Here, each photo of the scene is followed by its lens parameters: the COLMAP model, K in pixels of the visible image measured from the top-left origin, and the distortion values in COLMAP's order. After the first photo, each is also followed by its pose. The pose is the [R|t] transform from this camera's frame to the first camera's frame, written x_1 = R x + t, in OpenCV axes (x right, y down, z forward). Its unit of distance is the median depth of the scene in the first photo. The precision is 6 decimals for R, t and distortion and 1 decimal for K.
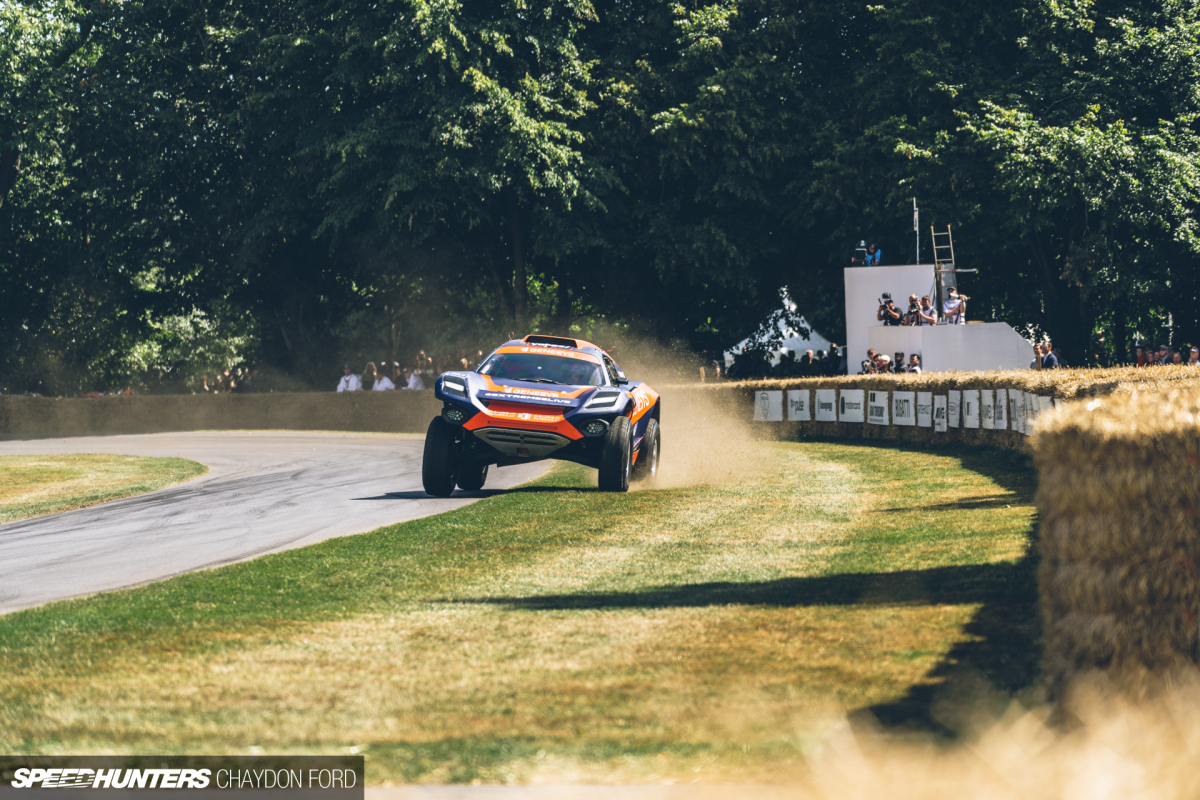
lens RADIAL K [[6935.3, 0, 600.0], [0, 6935.3, 400.0], [0, 0, 1]] dist [-0.428537, 14.734665]
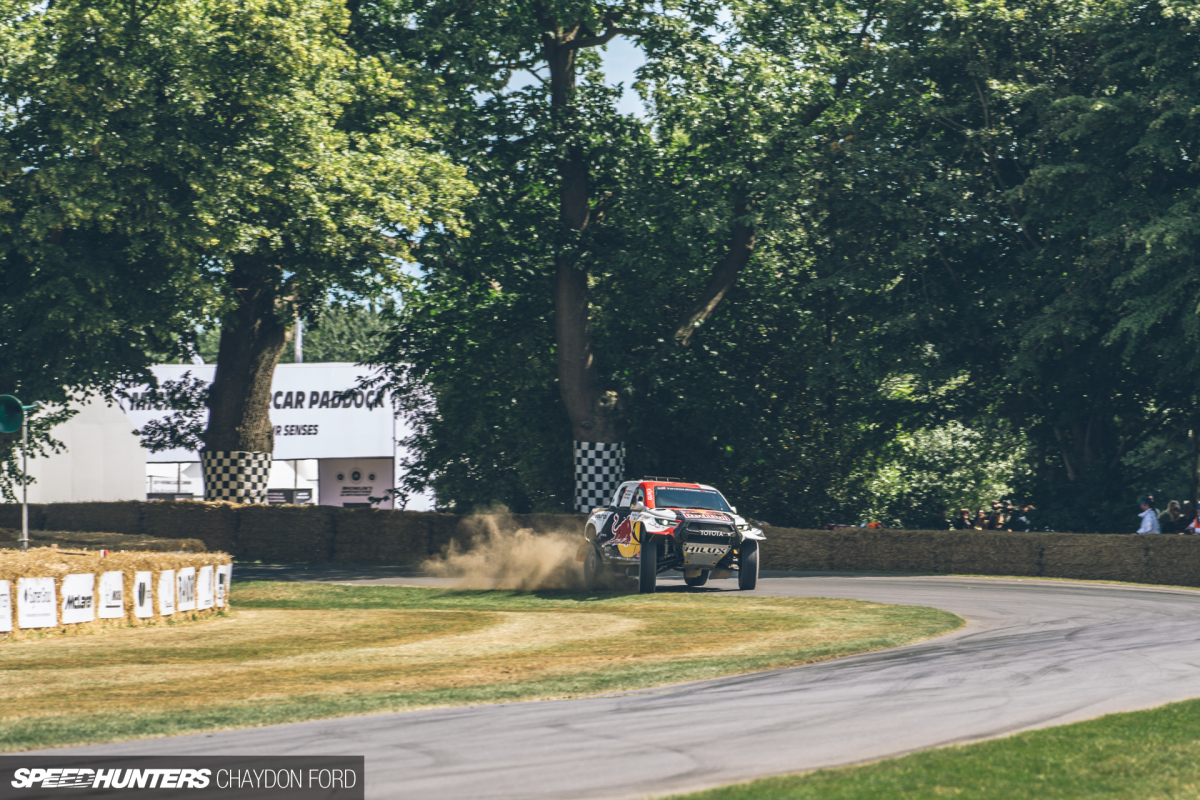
lens RADIAL K [[6935.3, 0, 600.0], [0, 6935.3, 400.0], [0, 0, 1]] dist [-0.428537, 14.734665]
pose [[0.989754, 0.037058, -0.137888, 0.012444], [-0.039935, 0.999037, -0.018157, 0.000298], [0.137082, 0.023478, 0.990281, 0.184947]]
